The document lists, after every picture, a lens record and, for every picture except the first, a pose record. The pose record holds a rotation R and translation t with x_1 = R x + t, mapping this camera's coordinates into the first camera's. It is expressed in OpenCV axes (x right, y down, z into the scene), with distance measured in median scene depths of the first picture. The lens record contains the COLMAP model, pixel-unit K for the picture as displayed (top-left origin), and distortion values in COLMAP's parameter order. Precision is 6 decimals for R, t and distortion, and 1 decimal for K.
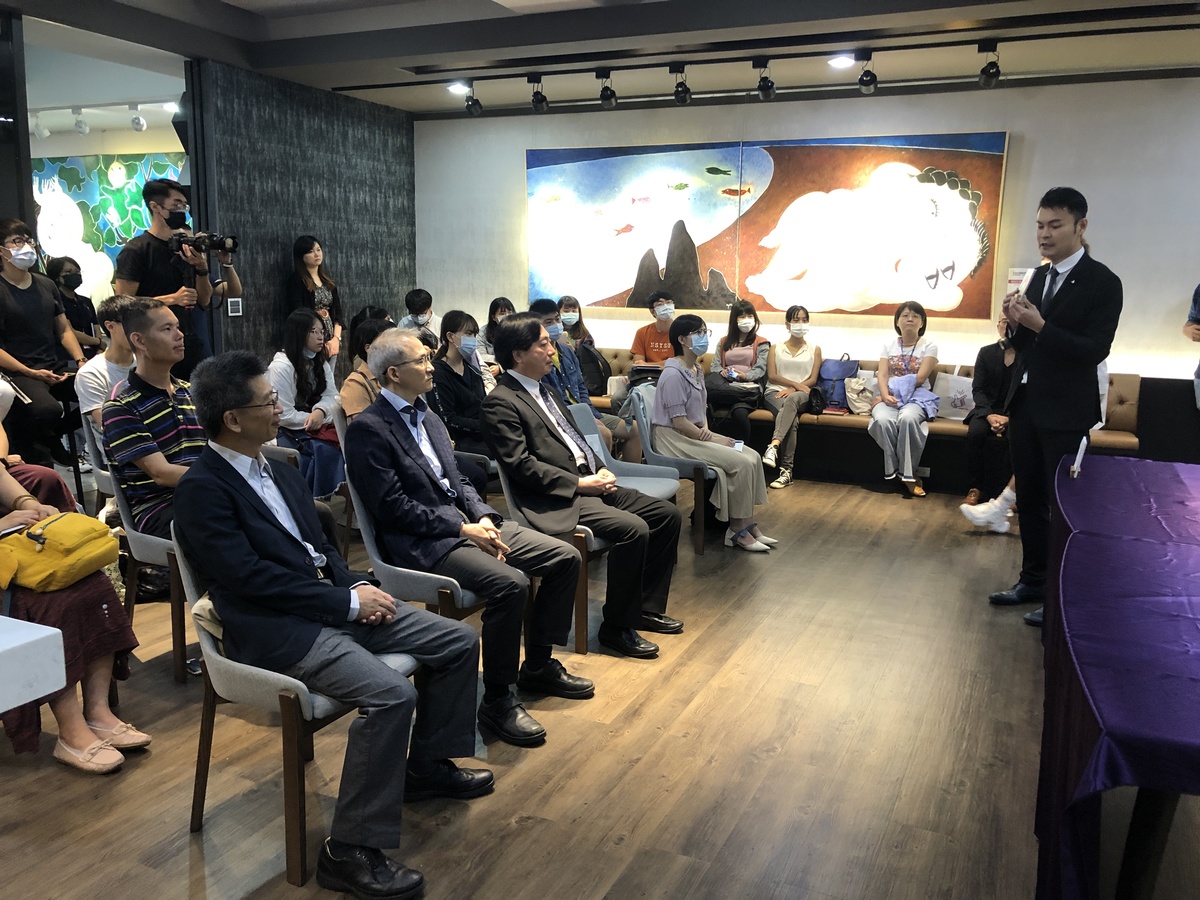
lens RADIAL K [[983.6, 0, 599.9], [0, 983.6, 452.9], [0, 0, 1]] dist [-0.002703, 0.004142]
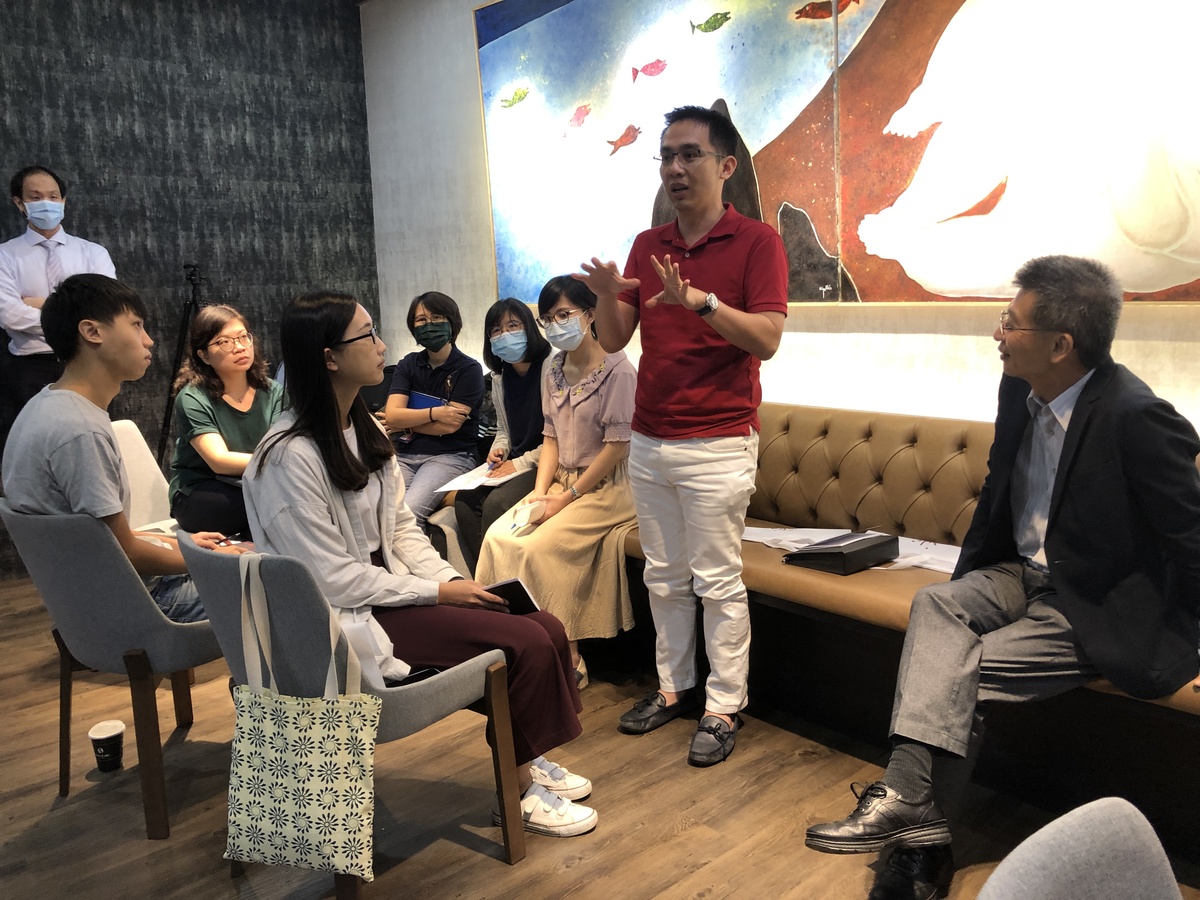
lens RADIAL K [[983.6, 0, 597.5], [0, 983.6, 452.4], [0, 0, 1]] dist [-0.002703, 0.004142]
pose [[0.918317, 0.021610, -0.395256, 0.211857], [-0.022889, 0.999737, 0.001480, -0.079588], [0.395184, 0.007688, 0.918570, 0.582125]]
